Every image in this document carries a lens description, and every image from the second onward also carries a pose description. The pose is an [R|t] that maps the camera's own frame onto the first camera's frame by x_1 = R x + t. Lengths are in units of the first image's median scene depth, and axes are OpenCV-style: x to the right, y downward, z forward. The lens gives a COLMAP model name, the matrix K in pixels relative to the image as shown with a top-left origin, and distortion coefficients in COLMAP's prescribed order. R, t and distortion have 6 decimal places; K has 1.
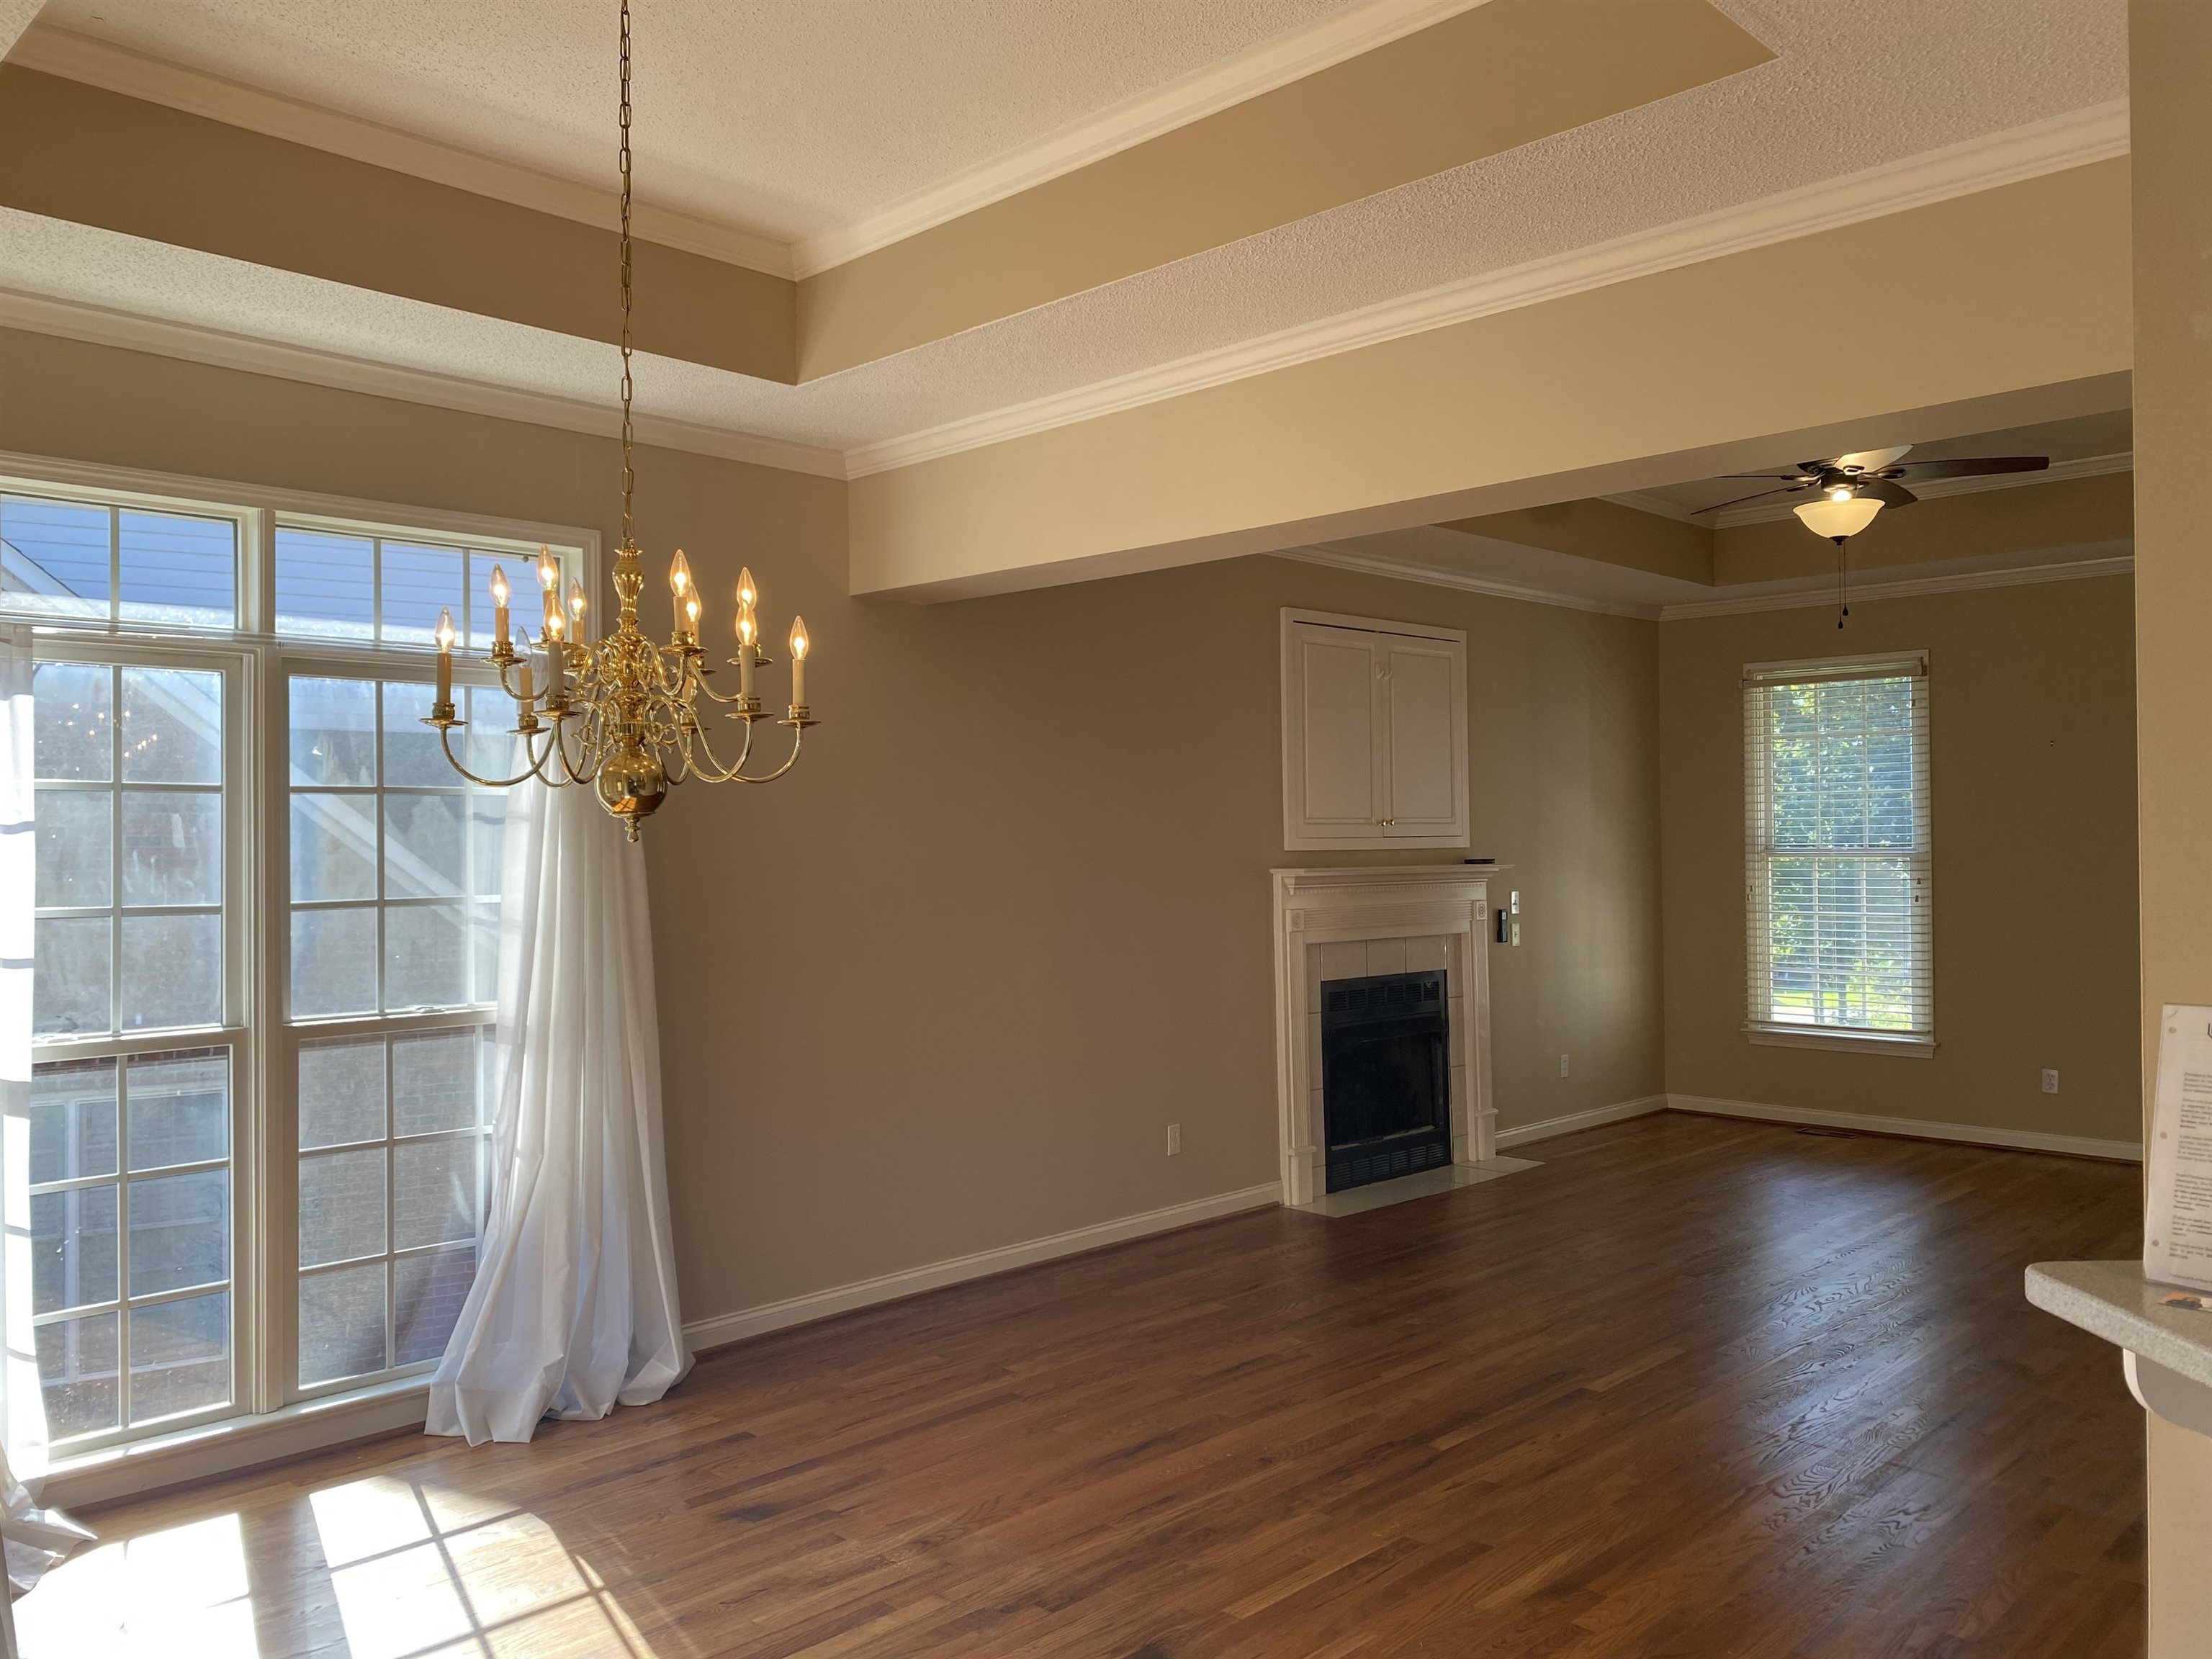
lens RADIAL K [[1691.0, 0, 1104.5], [0, 1691.0, 823.4], [0, 0, 1]] dist [0.040988, -0.046860]
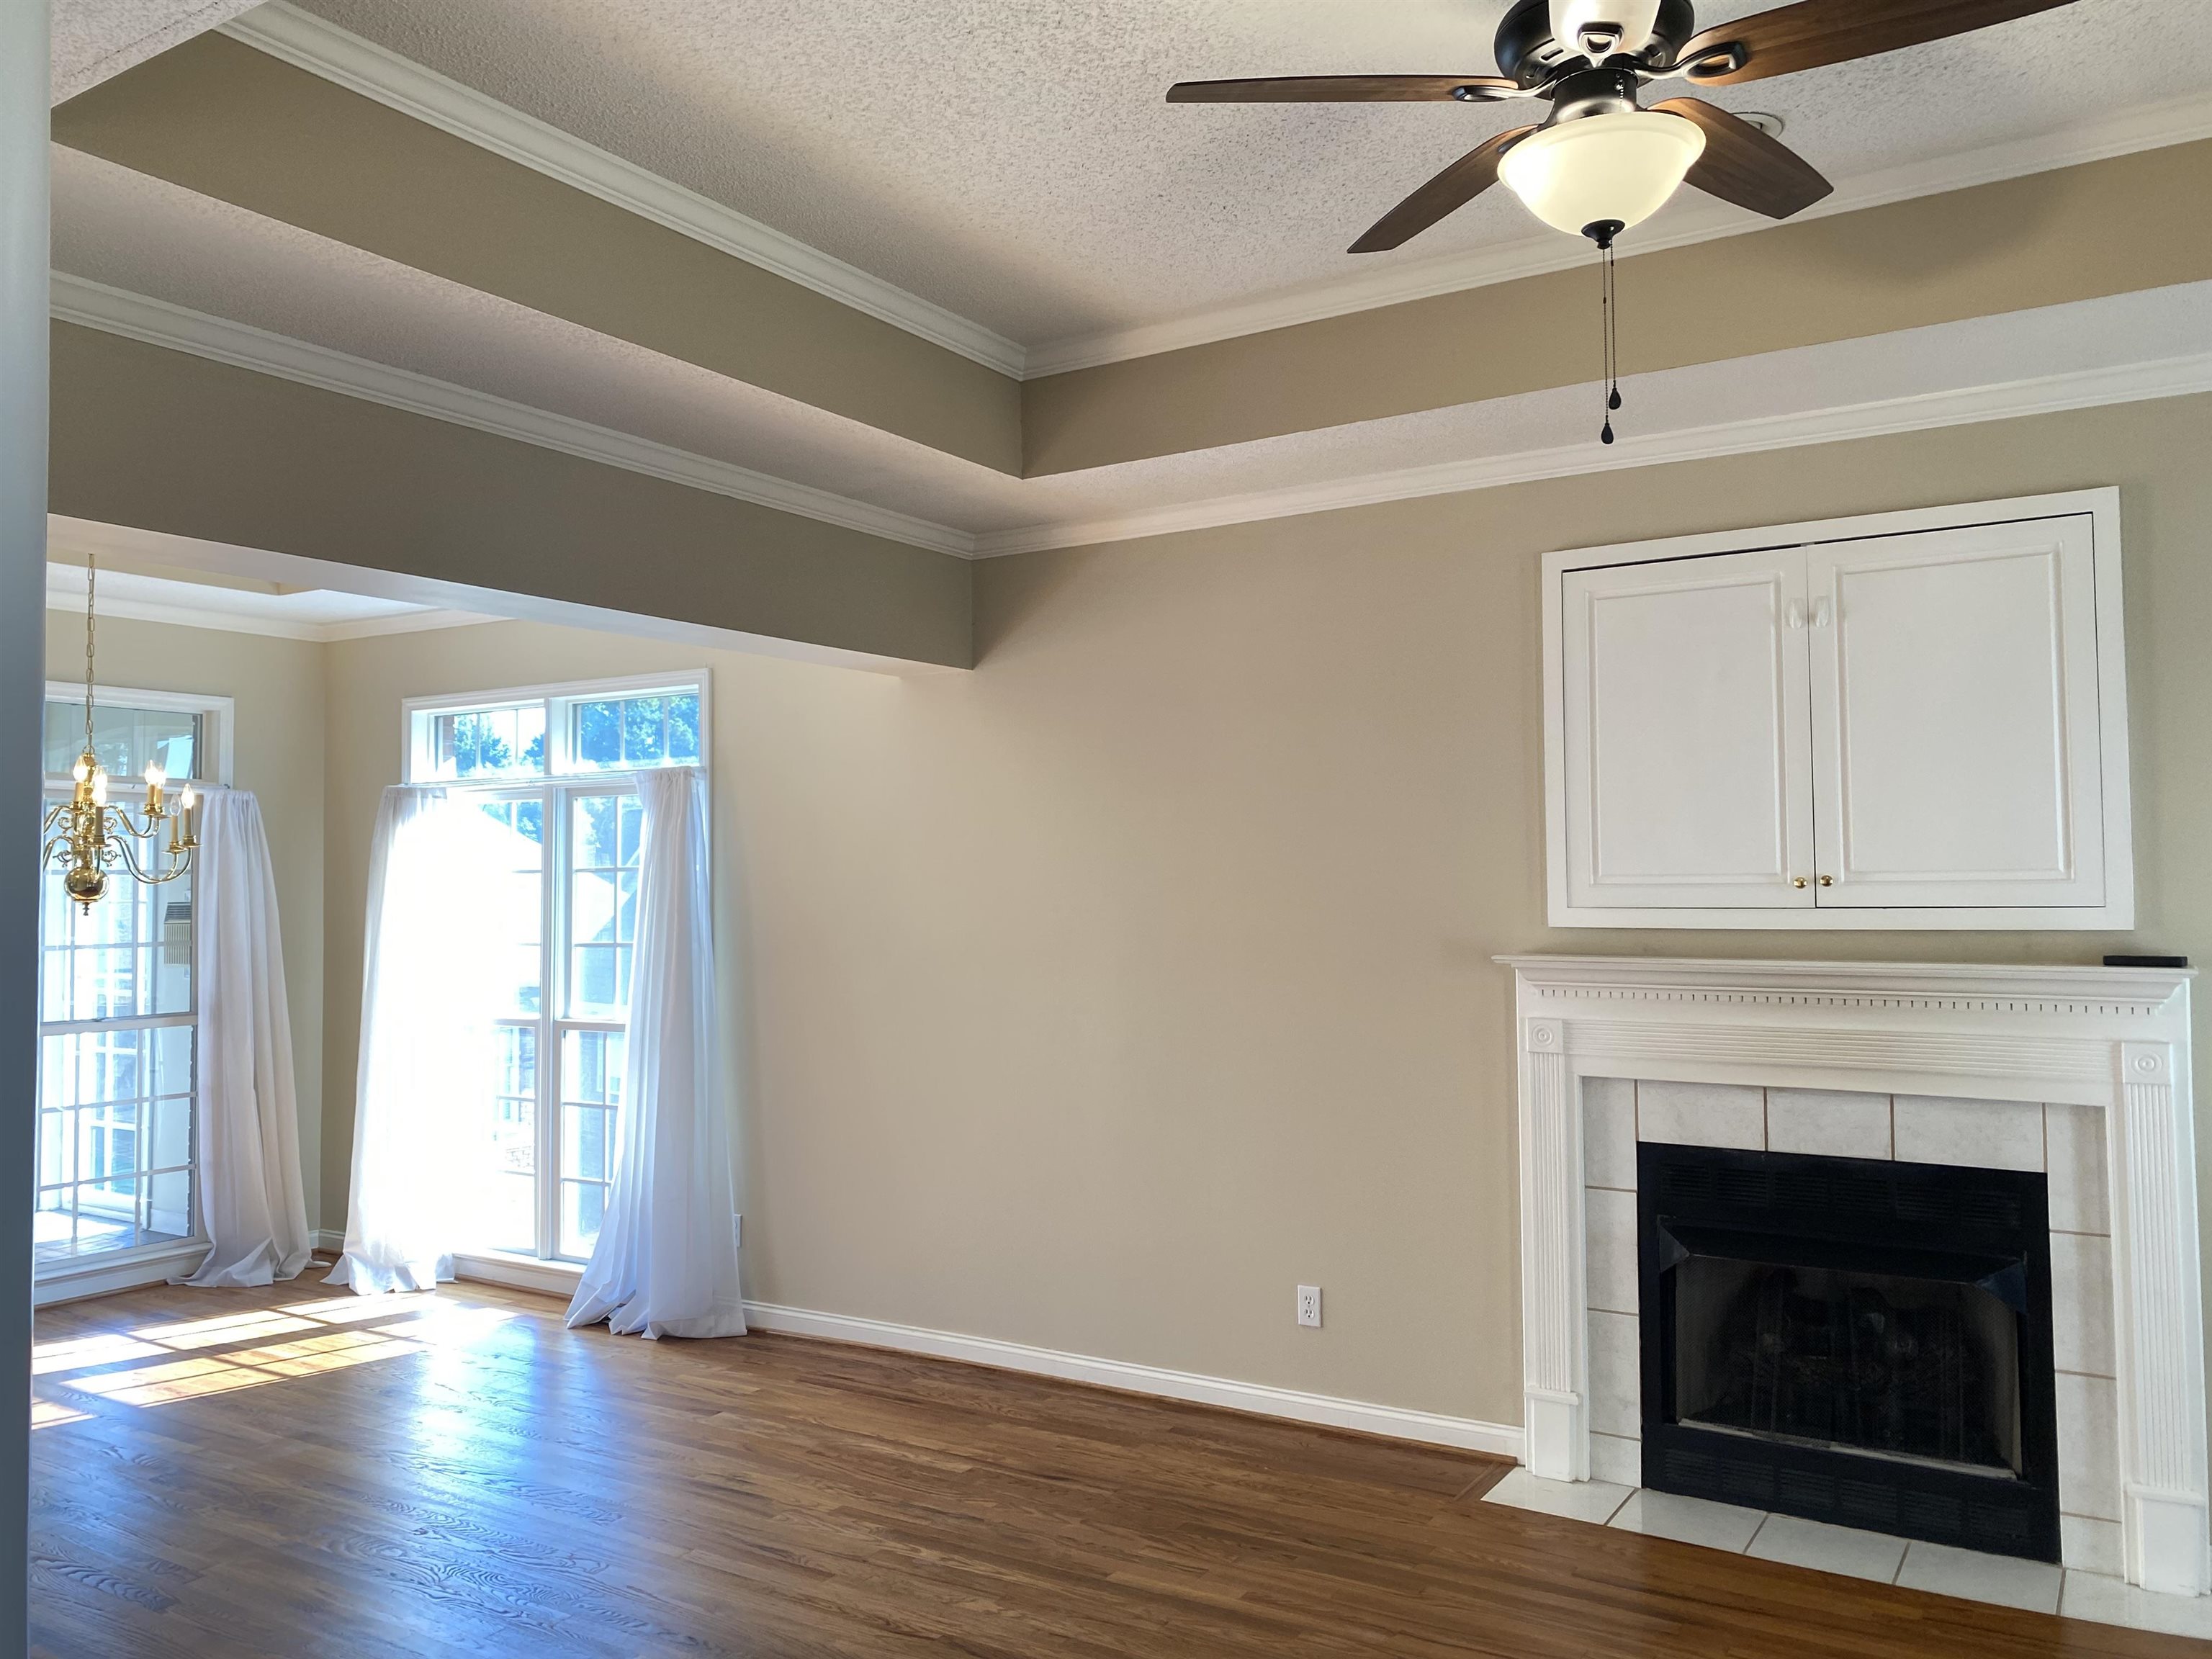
lens RADIAL K [[1691.0, 0, 1099.6], [0, 1691.0, 823.2], [0, 0, 1]] dist [0.040988, -0.046860]
pose [[0.221575, -0.028620, -0.974723, 0.642621], [0.016674, 0.999534, -0.025559, -0.009270], [0.975001, -0.010589, 0.221949, 0.618549]]
